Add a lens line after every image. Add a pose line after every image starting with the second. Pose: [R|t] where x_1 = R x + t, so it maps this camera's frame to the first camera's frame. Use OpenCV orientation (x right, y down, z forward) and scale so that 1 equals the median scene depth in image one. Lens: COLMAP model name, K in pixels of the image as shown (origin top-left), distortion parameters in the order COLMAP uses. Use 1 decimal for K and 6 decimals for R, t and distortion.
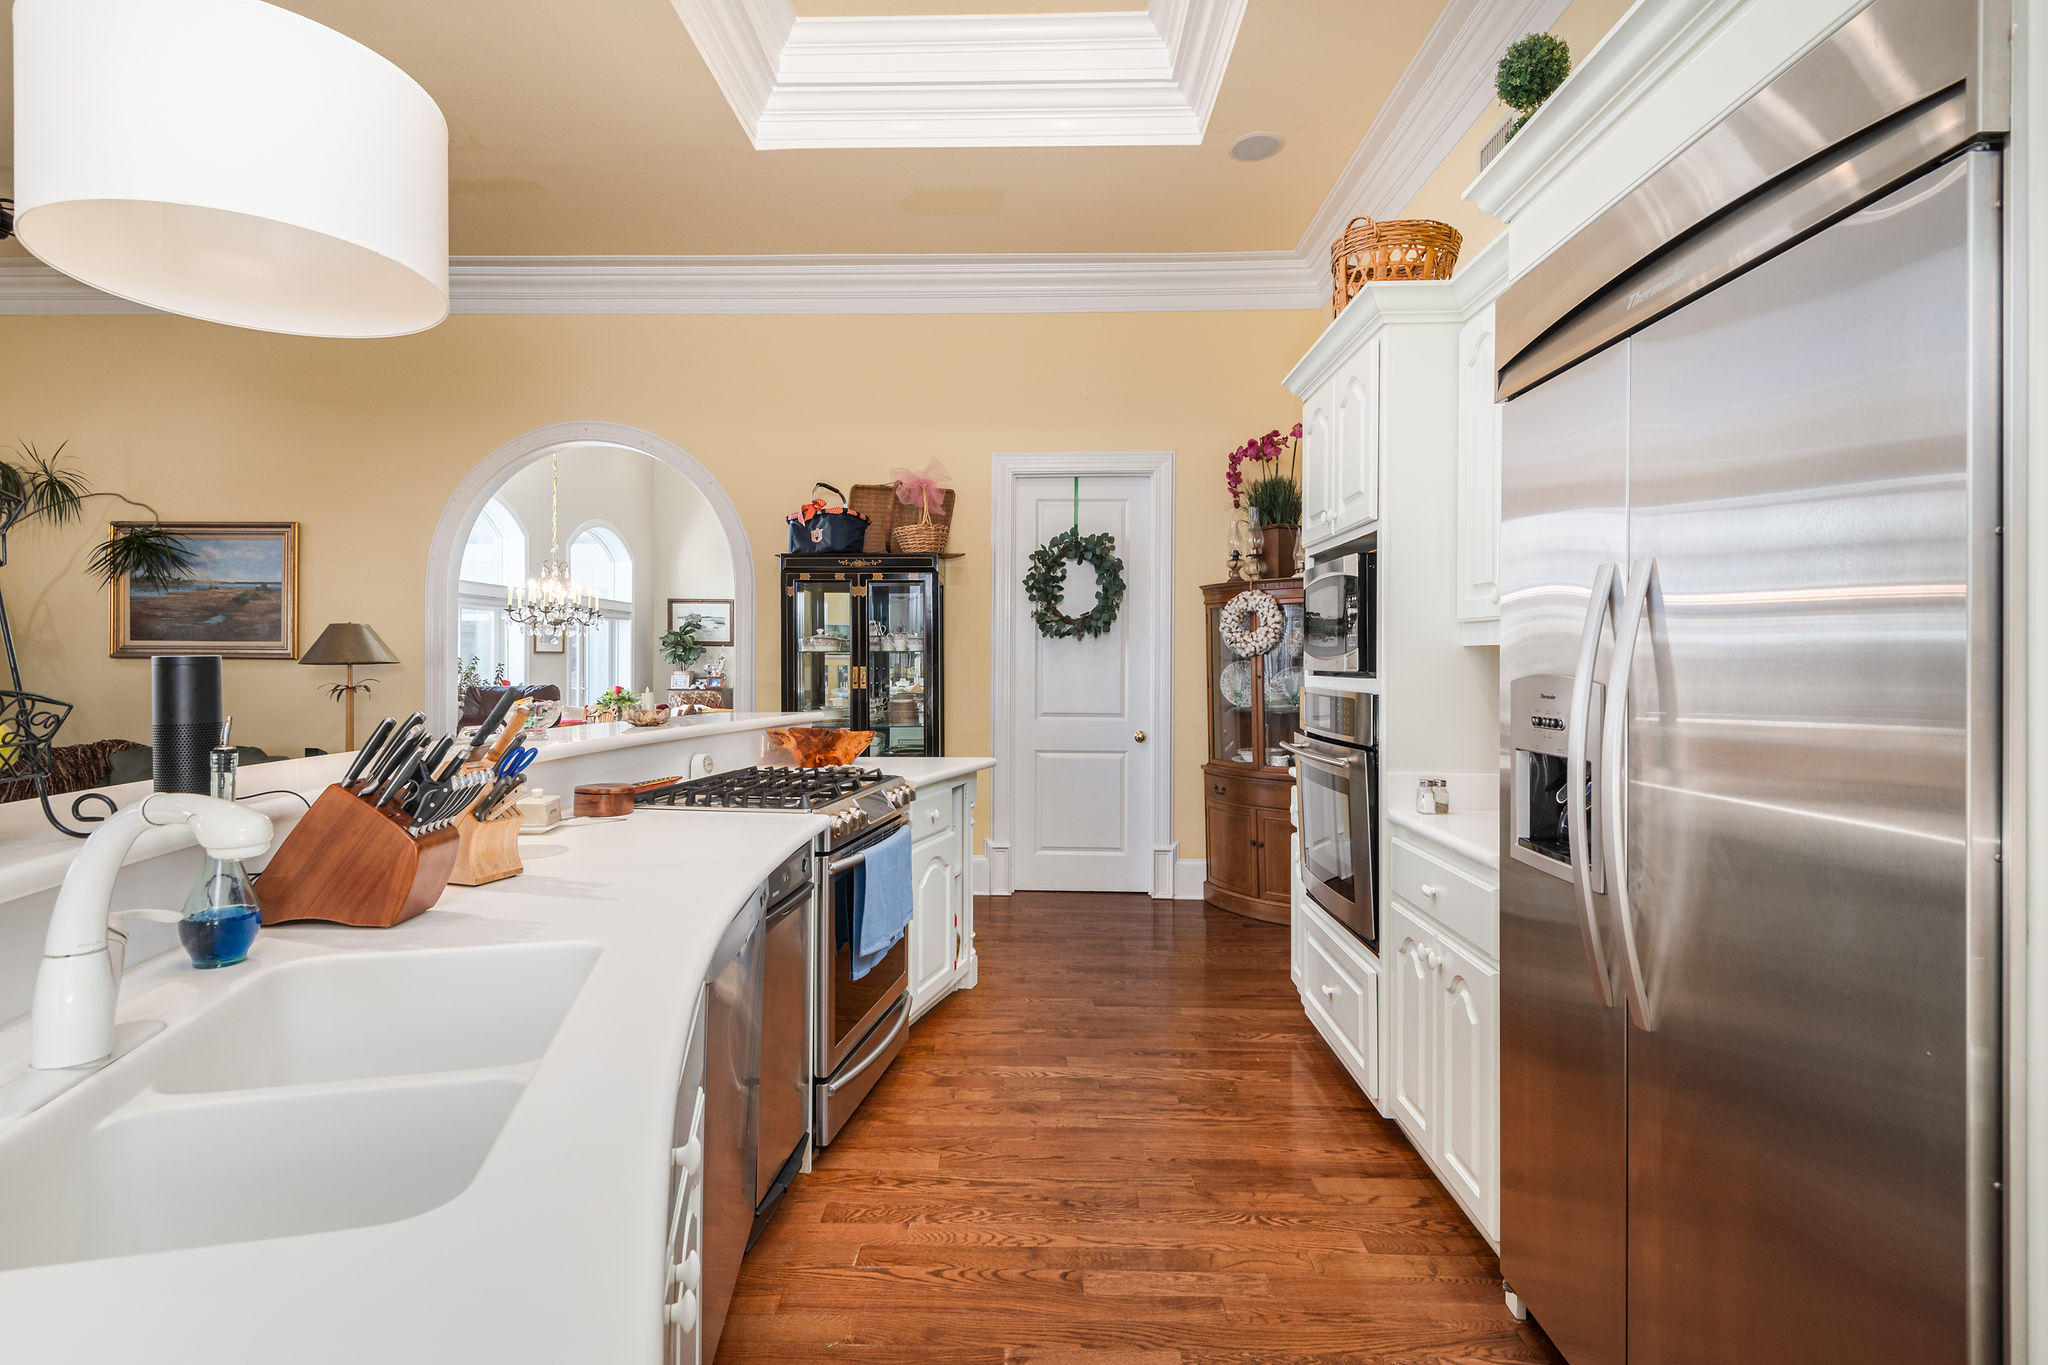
lens RADIAL K [[930.2, 0, 1015.0], [0, 930.2, 671.7], [0, 0, 1]] dist [0.002831, -0.000190]
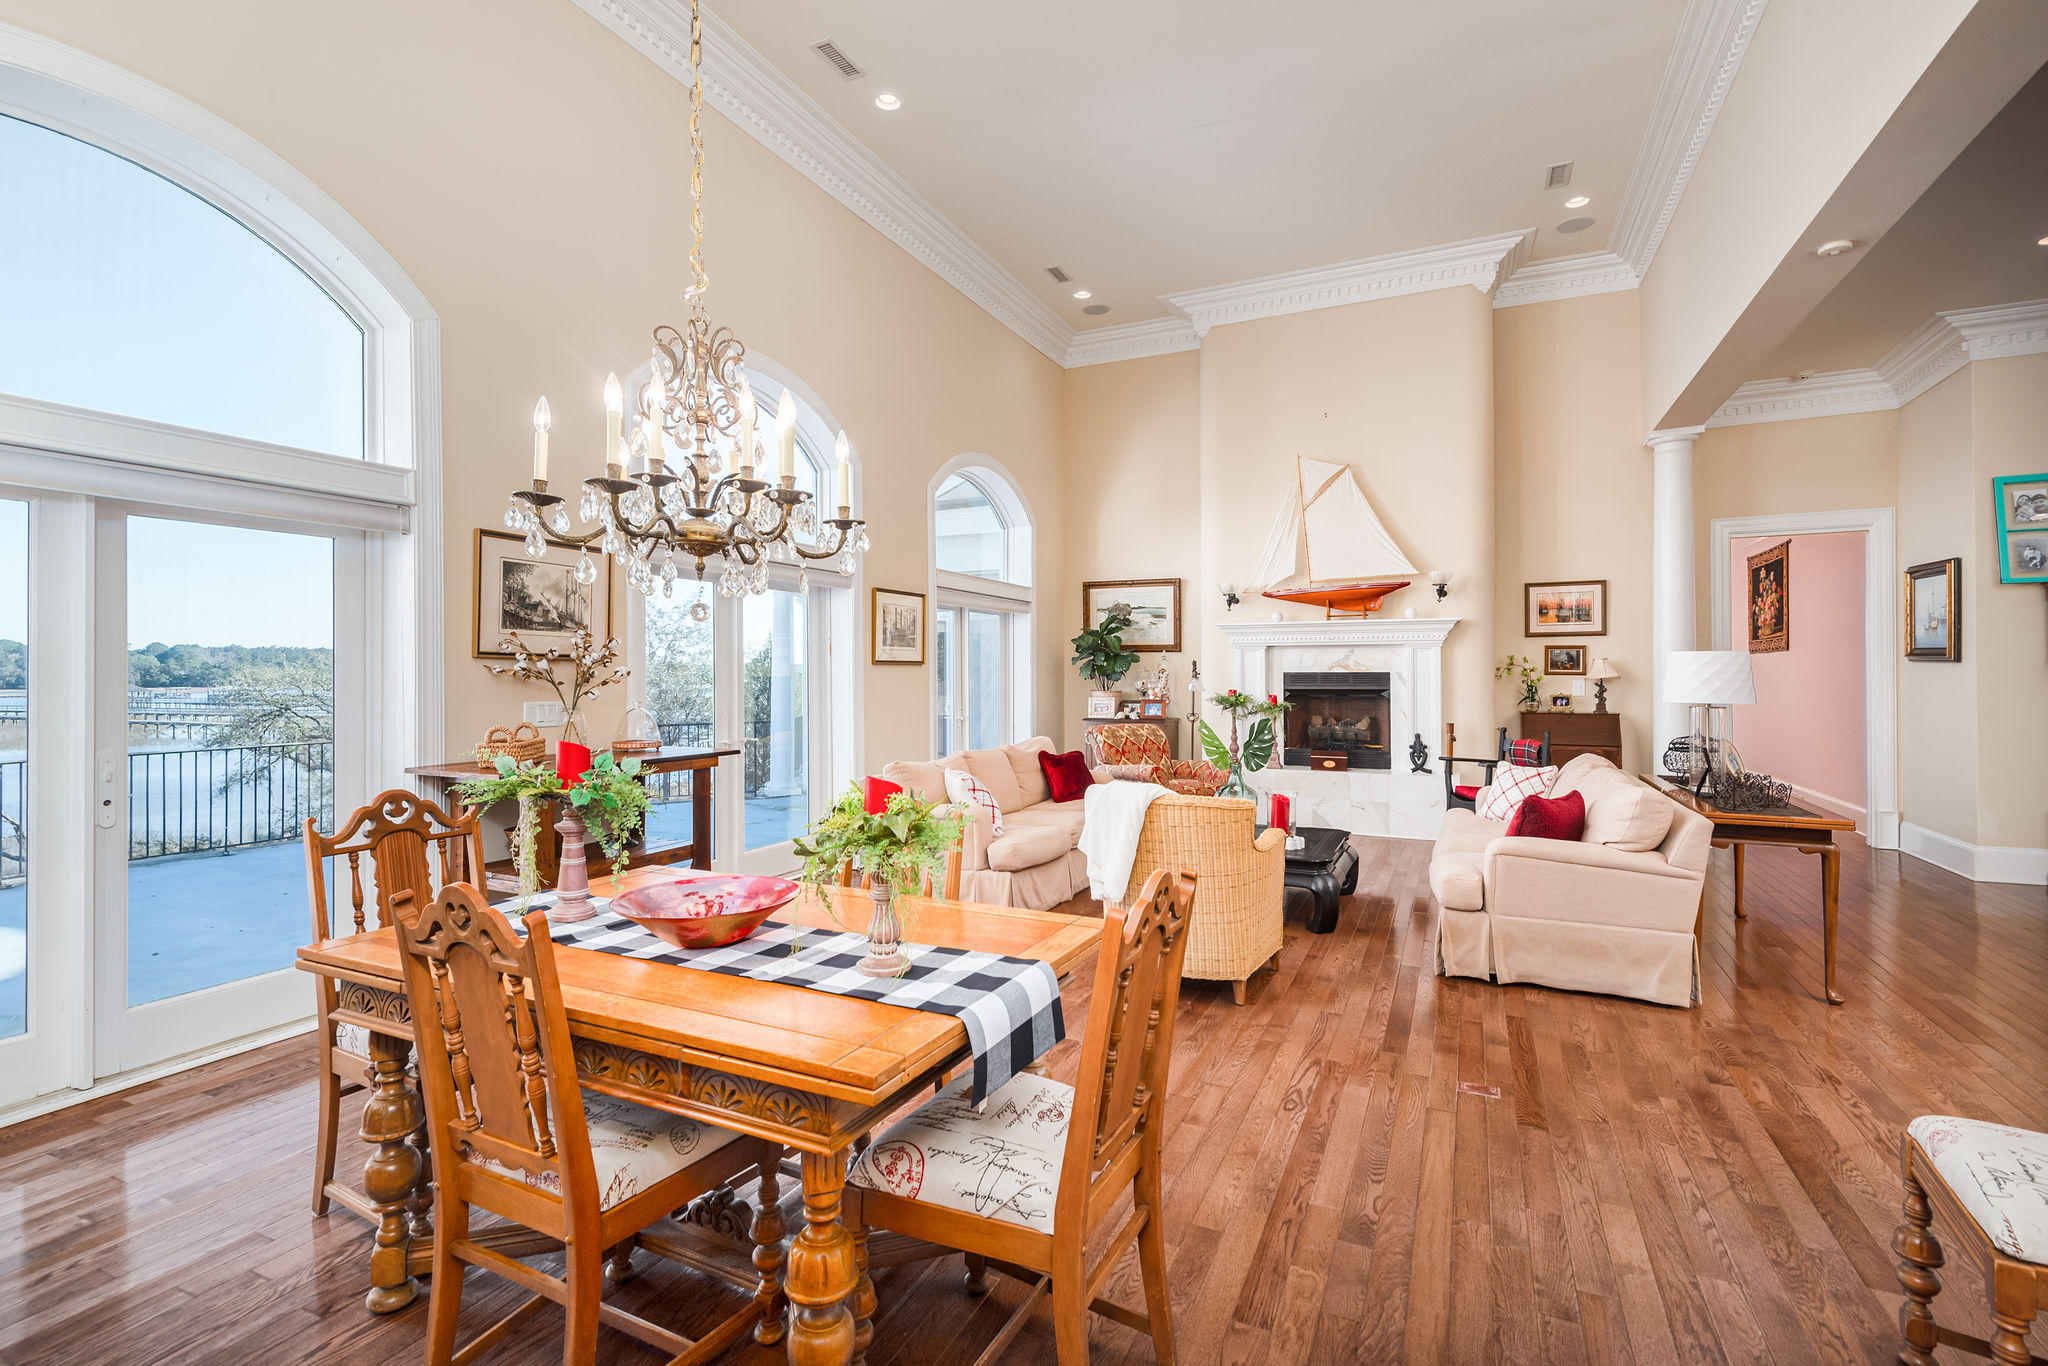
lens RADIAL K [[930.2, 0, 1021.5], [0, 930.2, 676.3], [0, 0, 1]] dist [0.002831, -0.000190]
pose [[0.913148, -0.005221, -0.407596, -0.144182], [0.002716, 0.999974, -0.006724, -0.006635], [0.407620, 0.005033, 0.913138, 0.380246]]
